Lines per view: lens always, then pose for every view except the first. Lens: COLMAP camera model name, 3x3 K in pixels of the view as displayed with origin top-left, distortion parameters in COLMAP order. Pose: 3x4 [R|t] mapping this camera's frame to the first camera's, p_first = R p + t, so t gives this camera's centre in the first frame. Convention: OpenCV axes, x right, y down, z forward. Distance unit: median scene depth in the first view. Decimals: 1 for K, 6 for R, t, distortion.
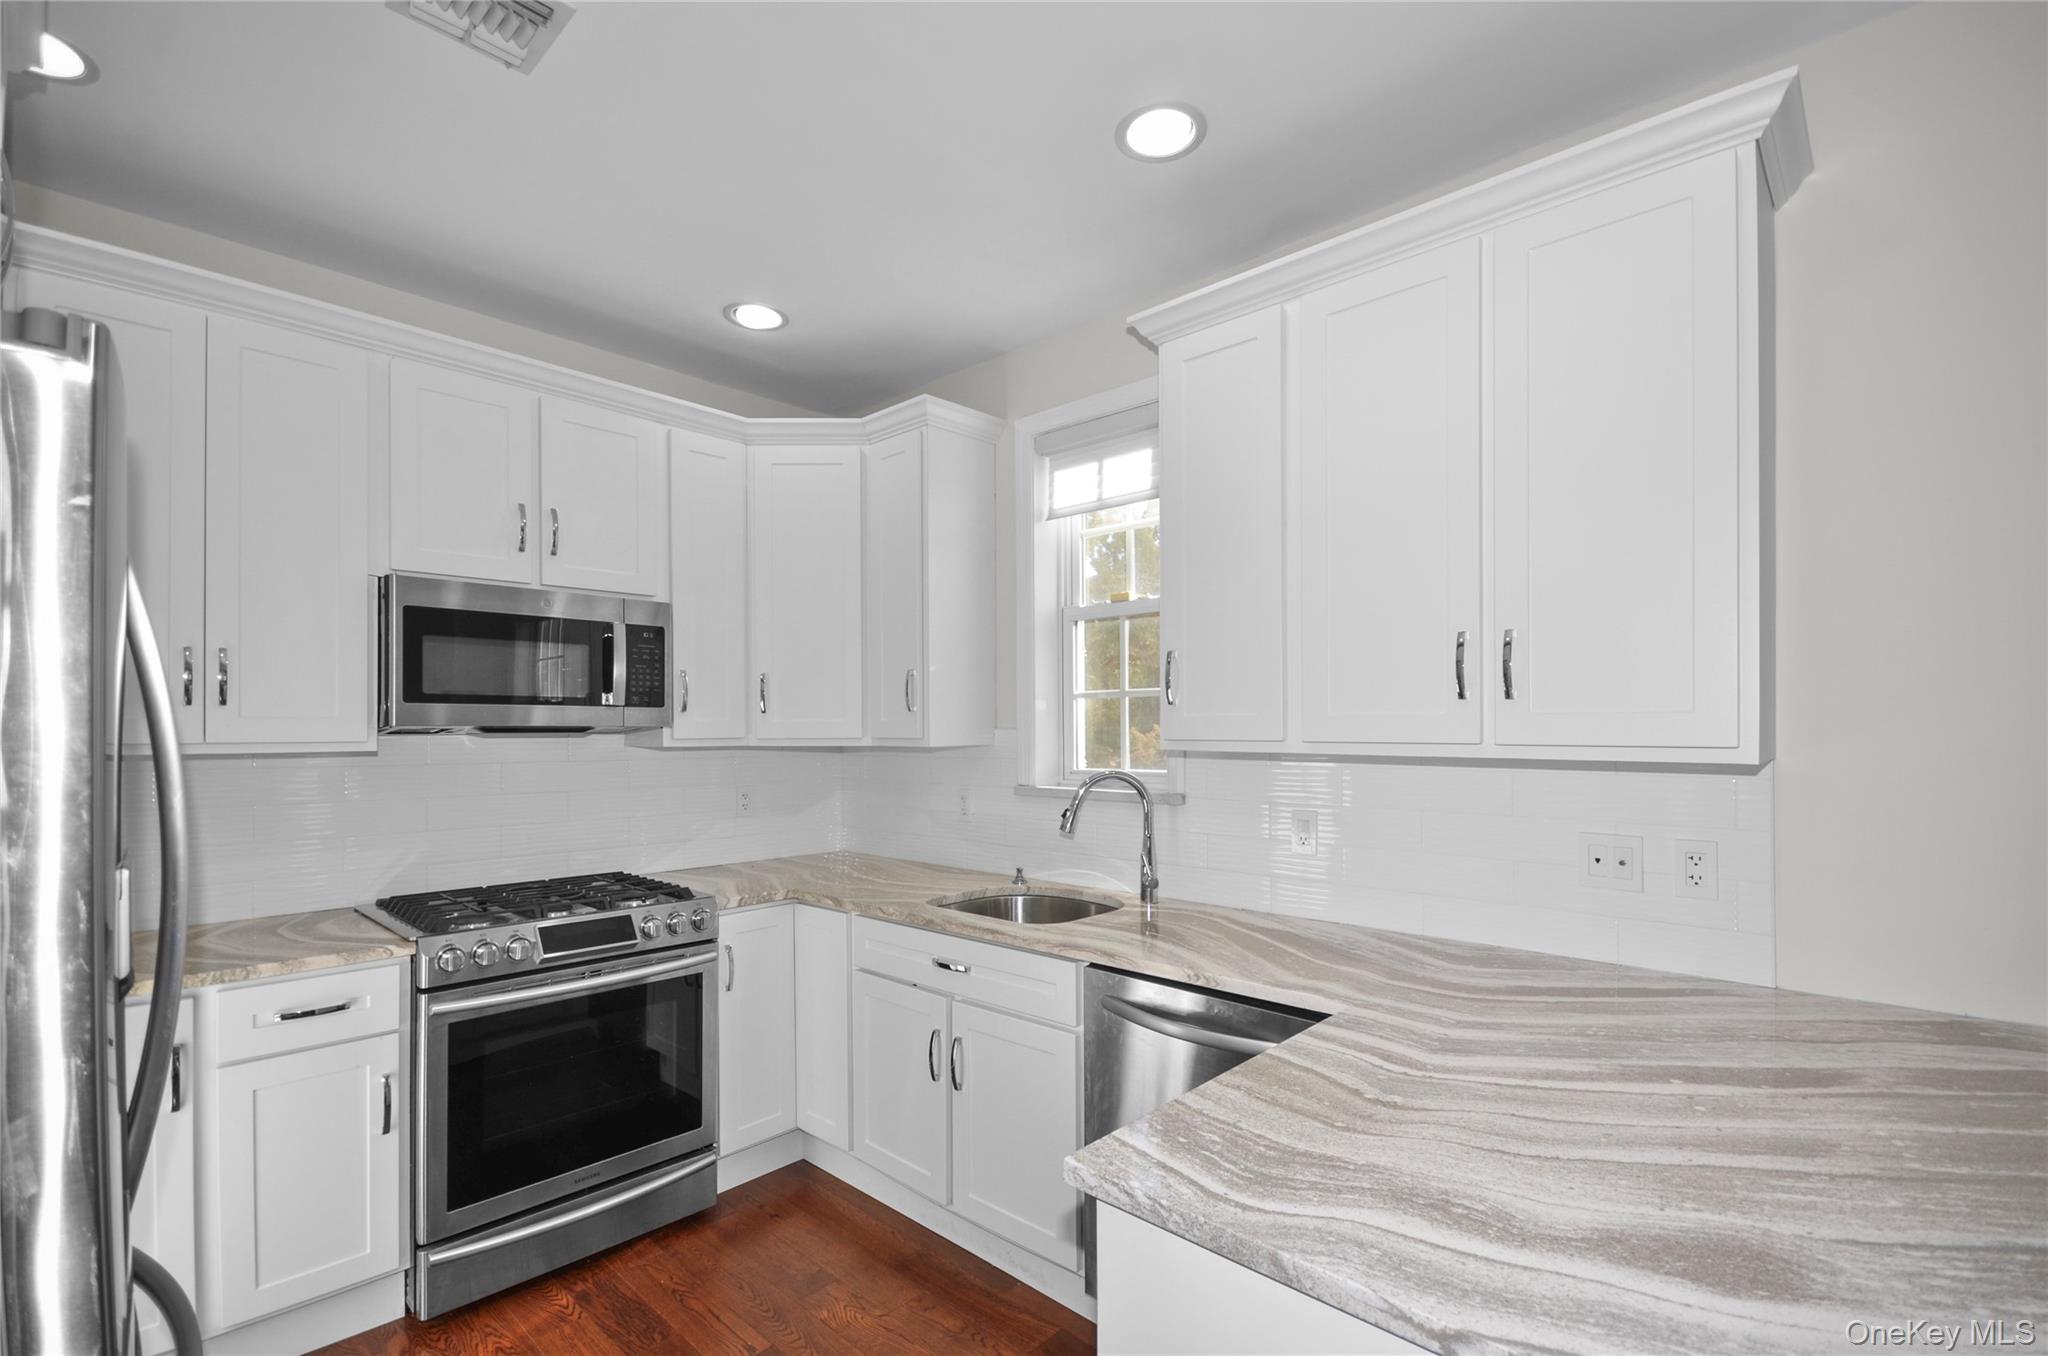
lens RADIAL K [[896.6, 0, 1022.4], [0, 896.6, 715.0], [0, 0, 1]] dist [0.025553, -0.022208]
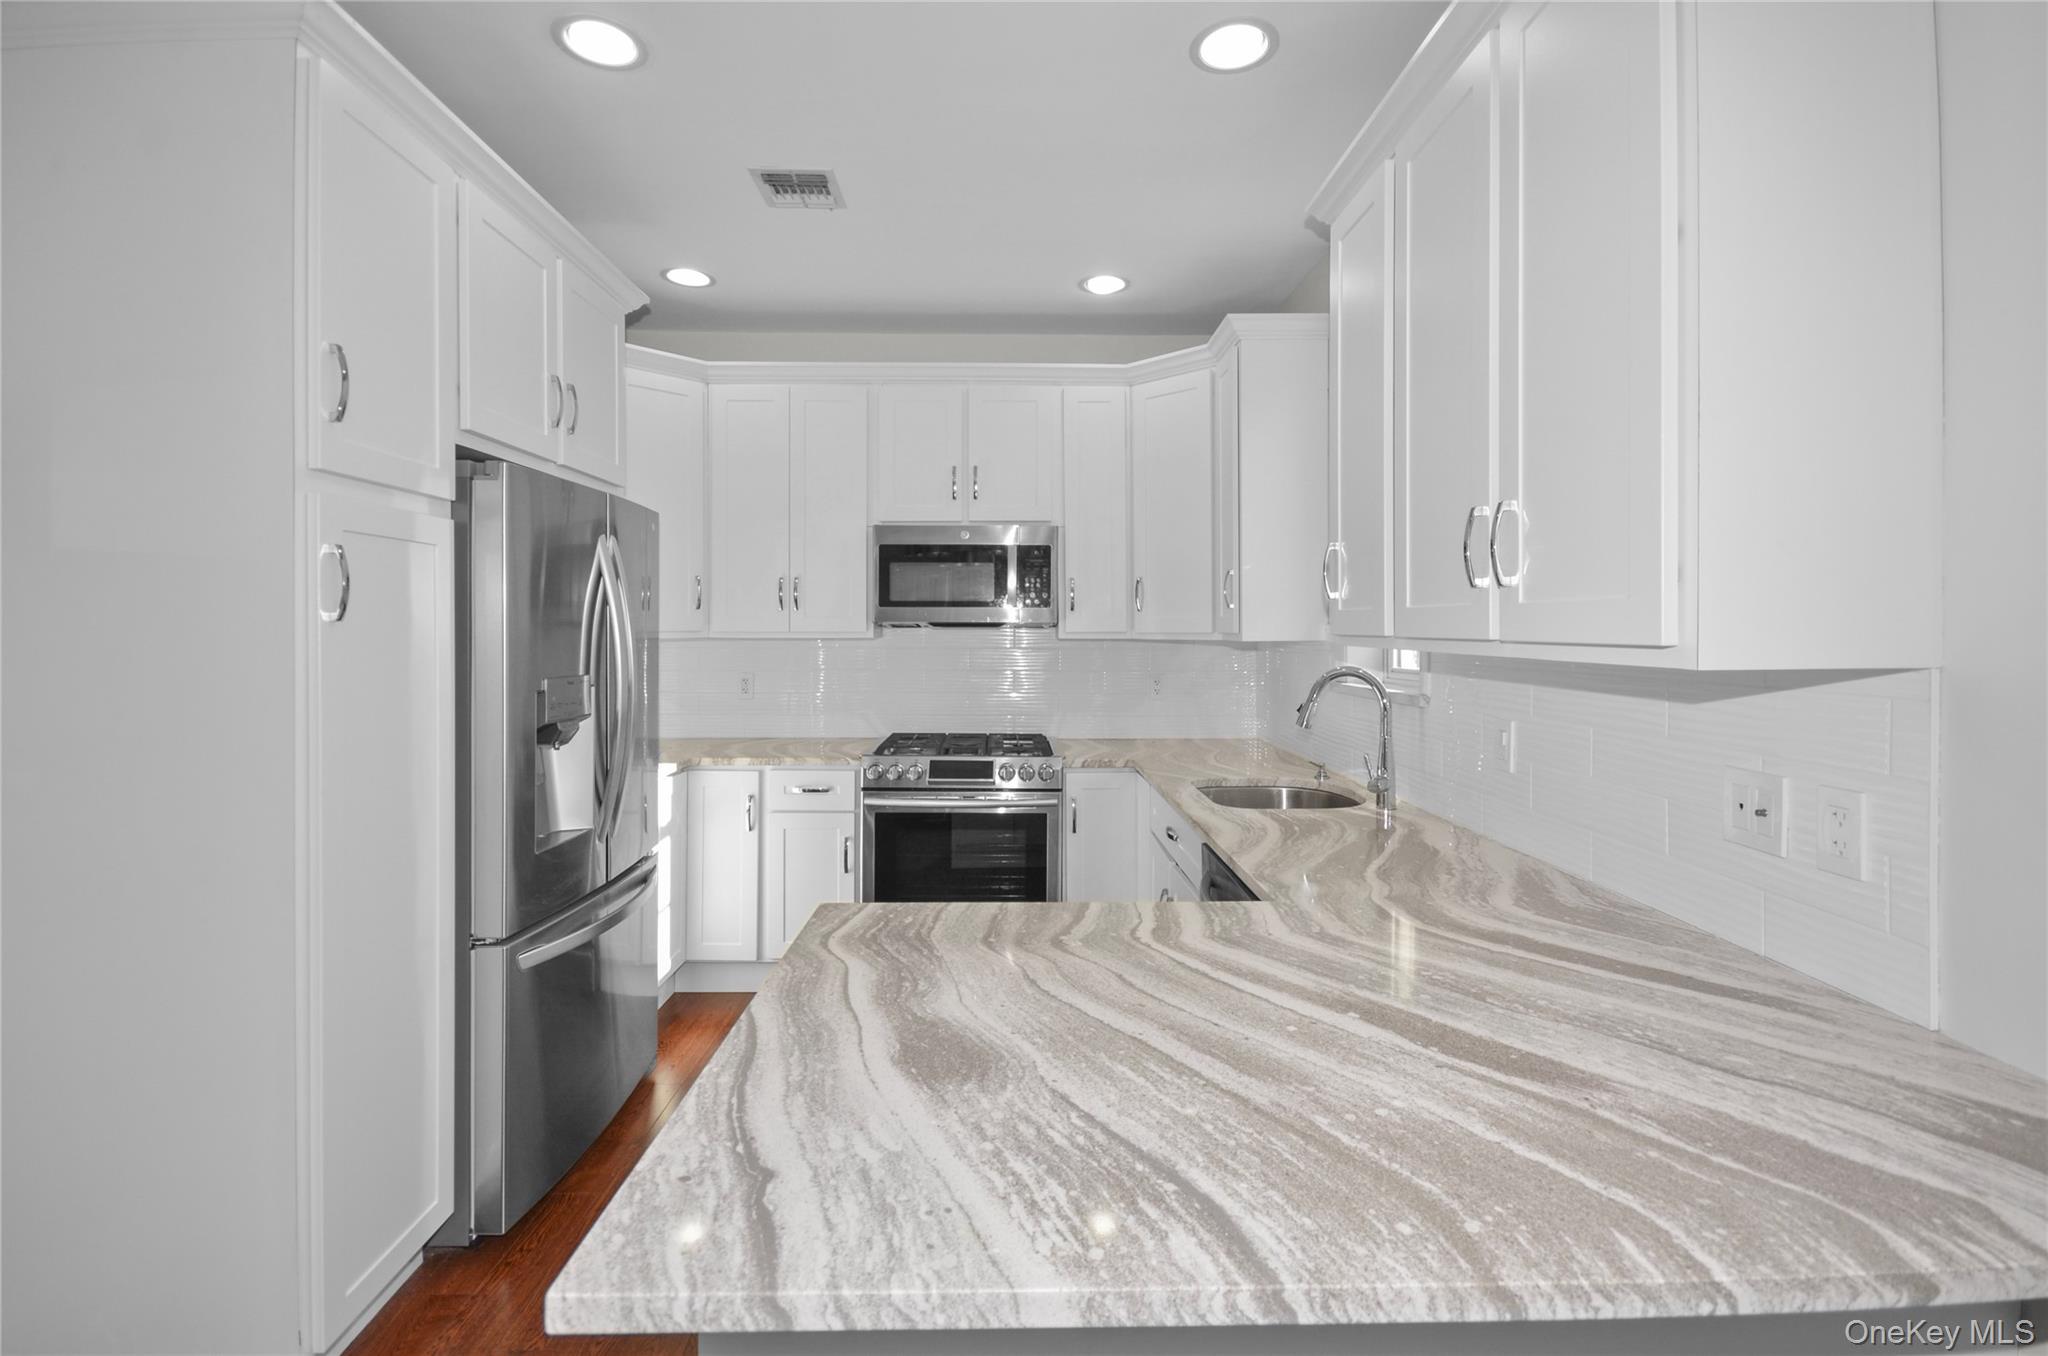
lens RADIAL K [[912.0, 0, 1031.0], [0, 912.0, 625.7], [0, 0, 1]] dist [0.010681, -0.009279]
pose [[0.703571, 0.000521, -0.710625, 0.644067], [0.009256, 0.999908, 0.009898, 0.005025], [0.710565, -0.013542, 0.703501, 0.080430]]
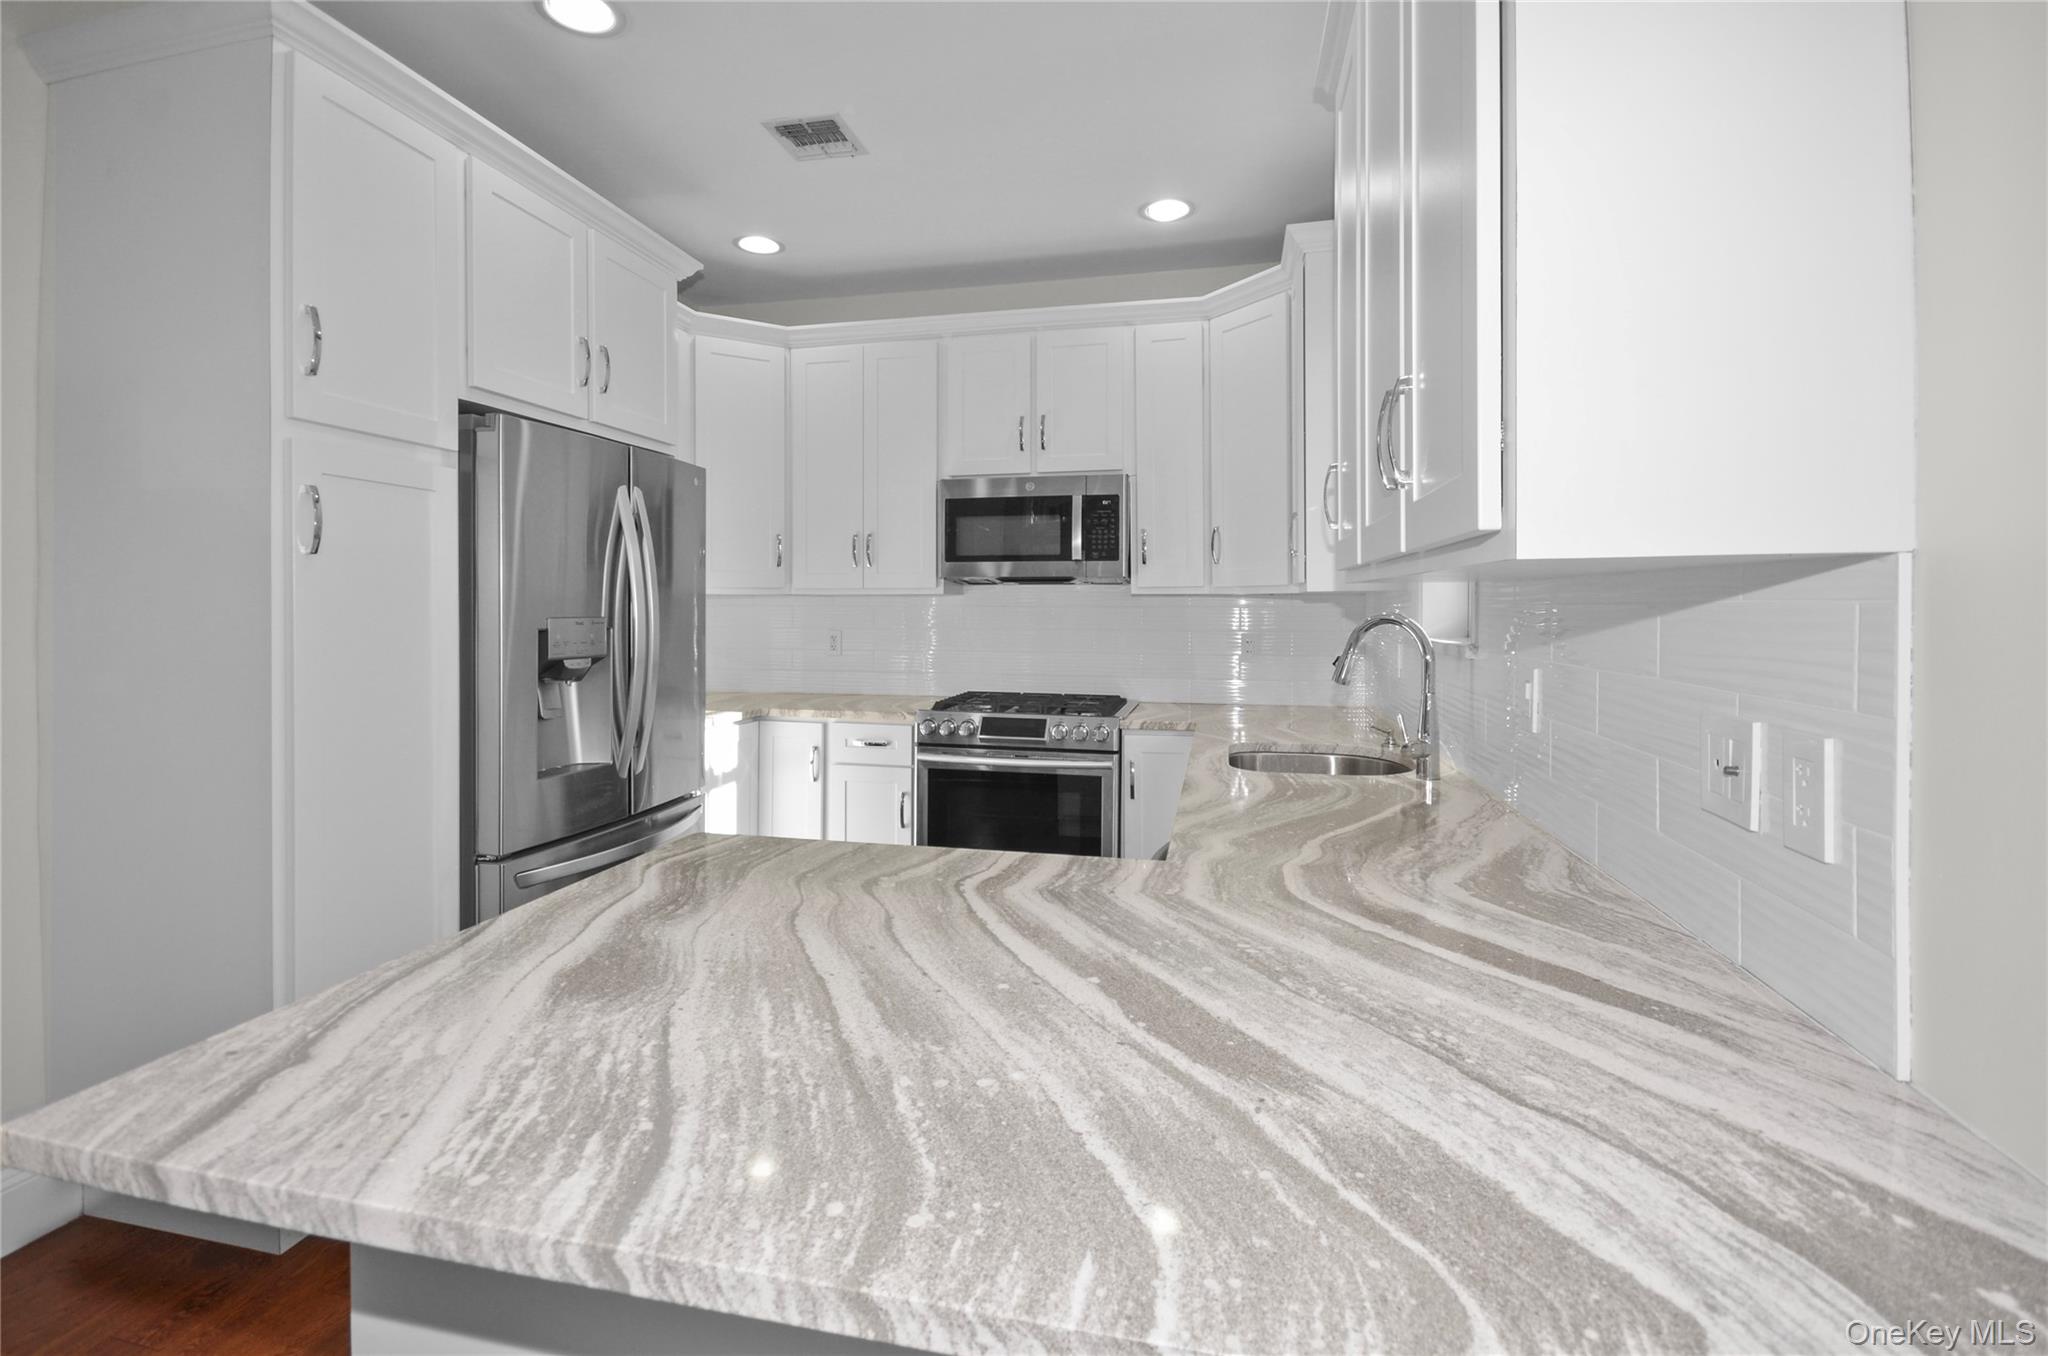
lens RADIAL K [[923.4, 0, 1020.9], [0, 923.4, 604.8], [0, 0, 1]] dist [0.008401, -0.007332]
pose [[0.511691, 0.000067, -0.859169, 0.763219], [0.013016, 0.999885, 0.007830, 0.049285], [0.859071, -0.015189, 0.511631, 0.315276]]
